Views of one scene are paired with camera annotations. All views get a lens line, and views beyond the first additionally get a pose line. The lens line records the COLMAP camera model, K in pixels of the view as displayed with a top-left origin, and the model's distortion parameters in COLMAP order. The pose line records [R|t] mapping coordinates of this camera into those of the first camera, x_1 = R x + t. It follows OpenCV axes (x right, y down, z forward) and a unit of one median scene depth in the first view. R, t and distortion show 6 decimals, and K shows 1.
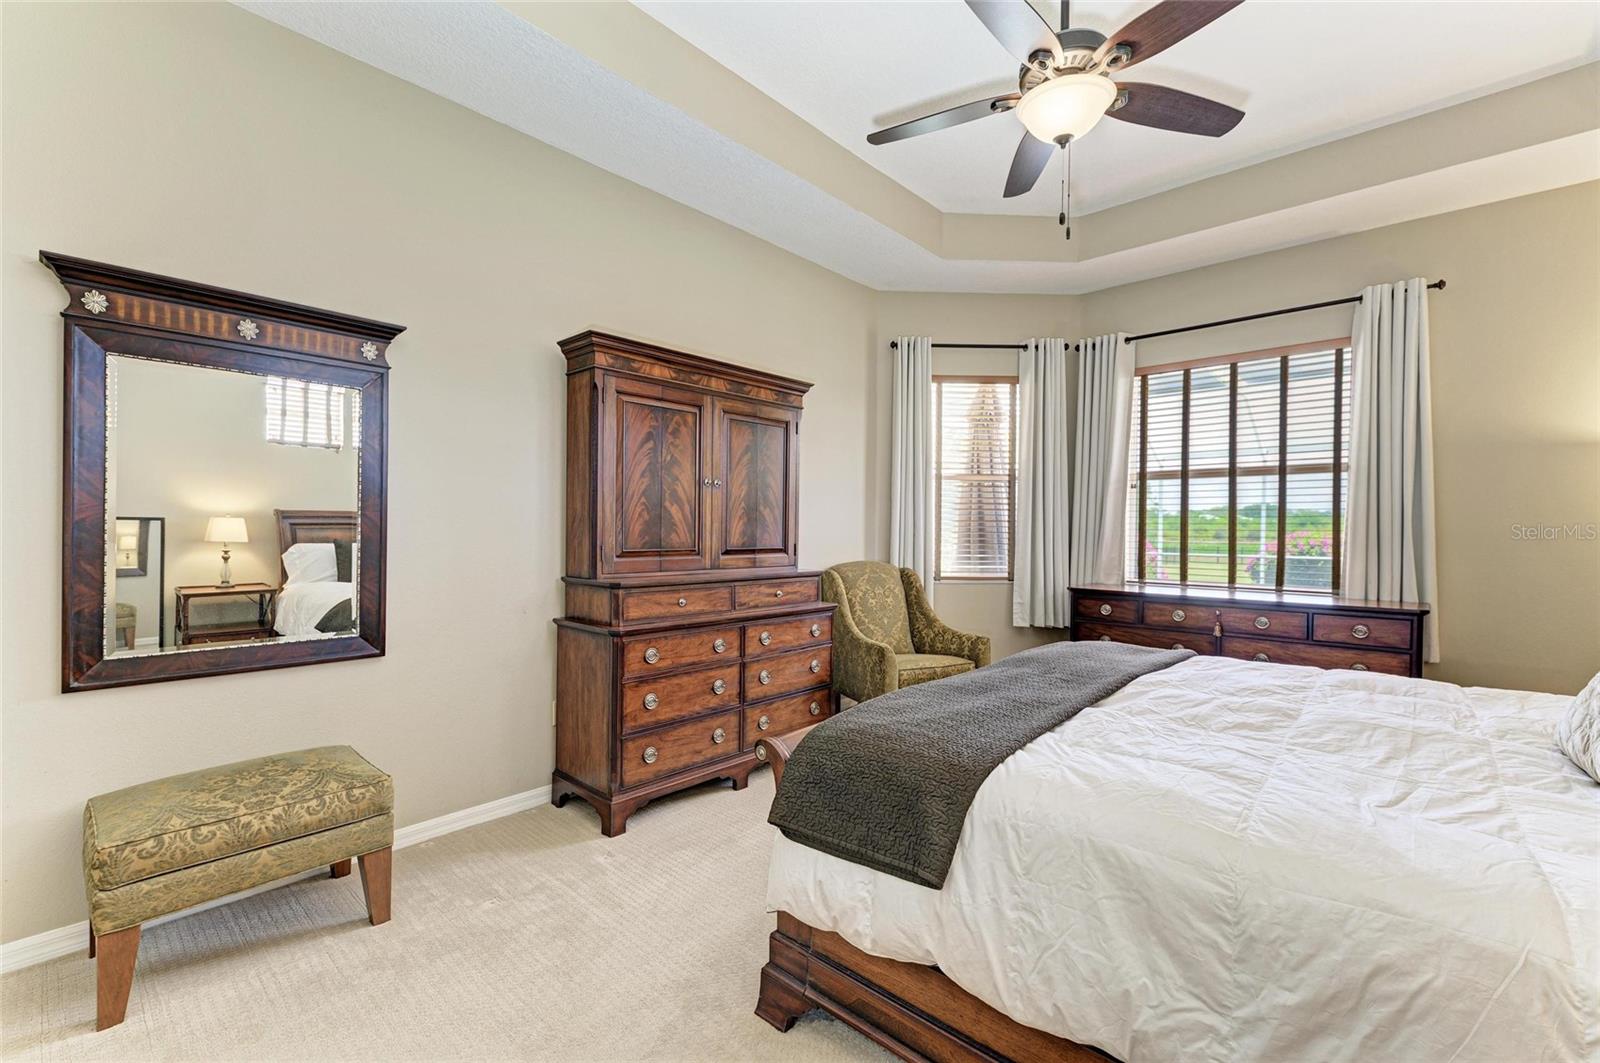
lens RADIAL K [[678.0, 0, 800.2], [0, 678.0, 531.0], [0, 0, 1]] dist [0.012737, 0.000079]
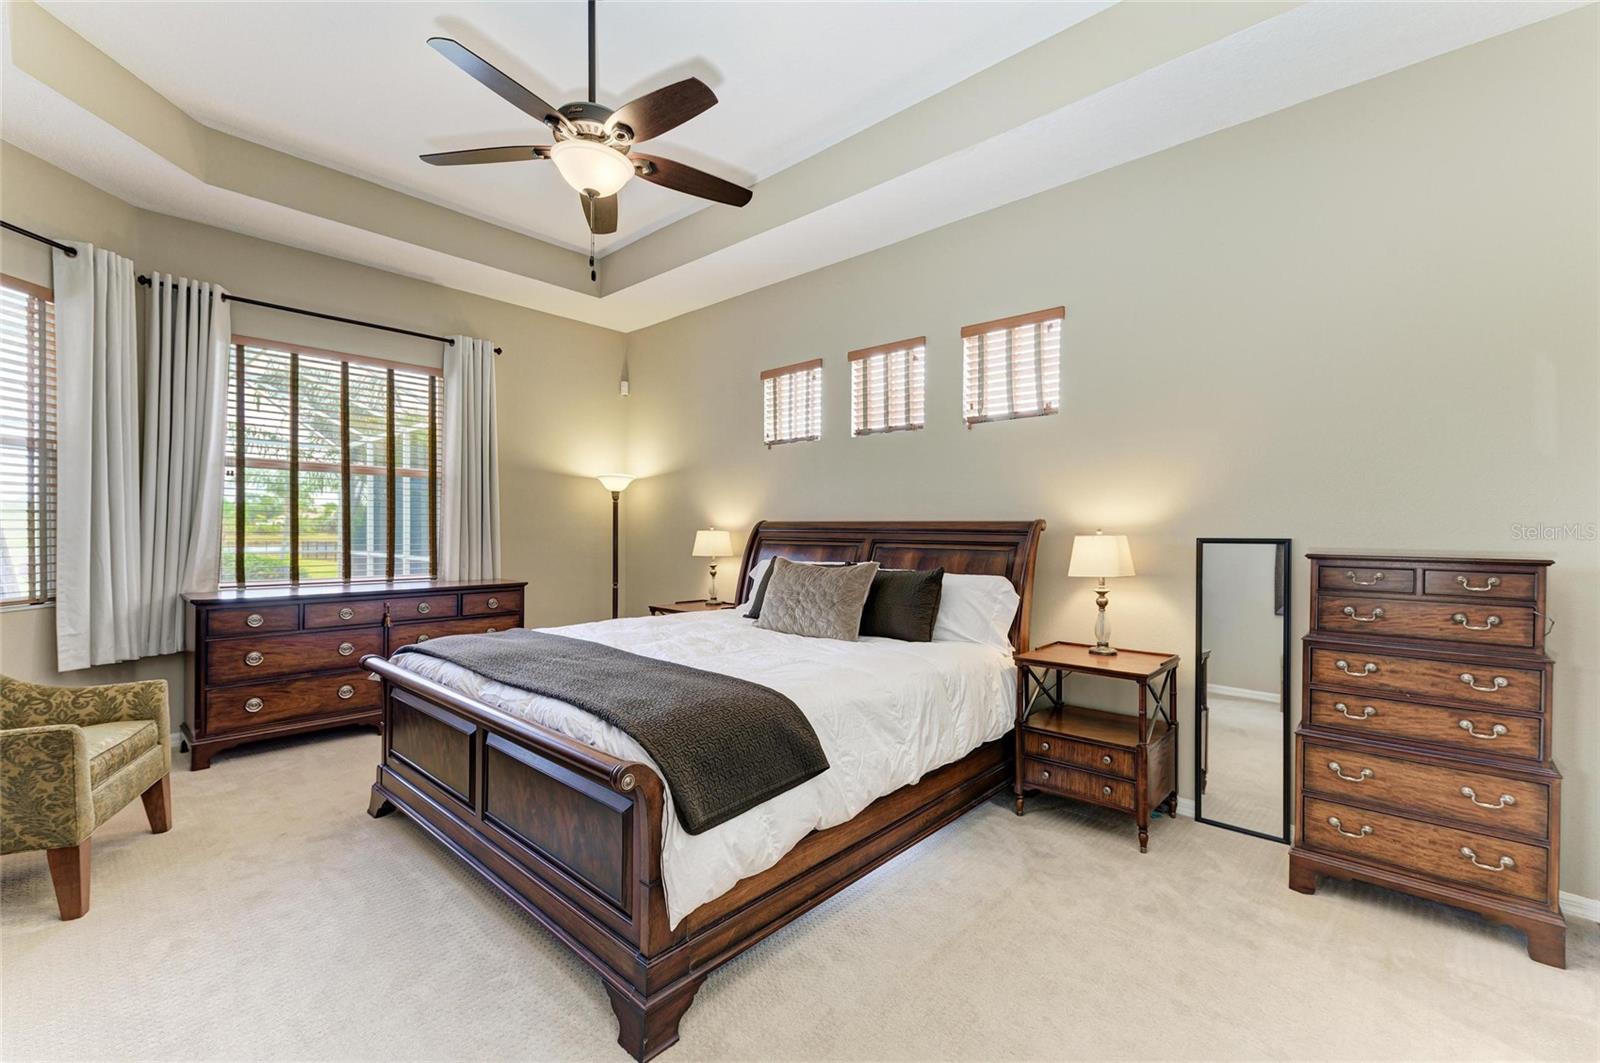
lens RADIAL K [[678.0, 0, 800.0], [0, 678.0, 532.9], [0, 0, 1]] dist [0.012737, 0.000079]
pose [[0.006118, -0.011243, 0.999918, -0.417270], [-0.003313, 0.999931, 0.011264, -0.004721], [-0.999976, -0.003382, 0.006080, 0.340753]]
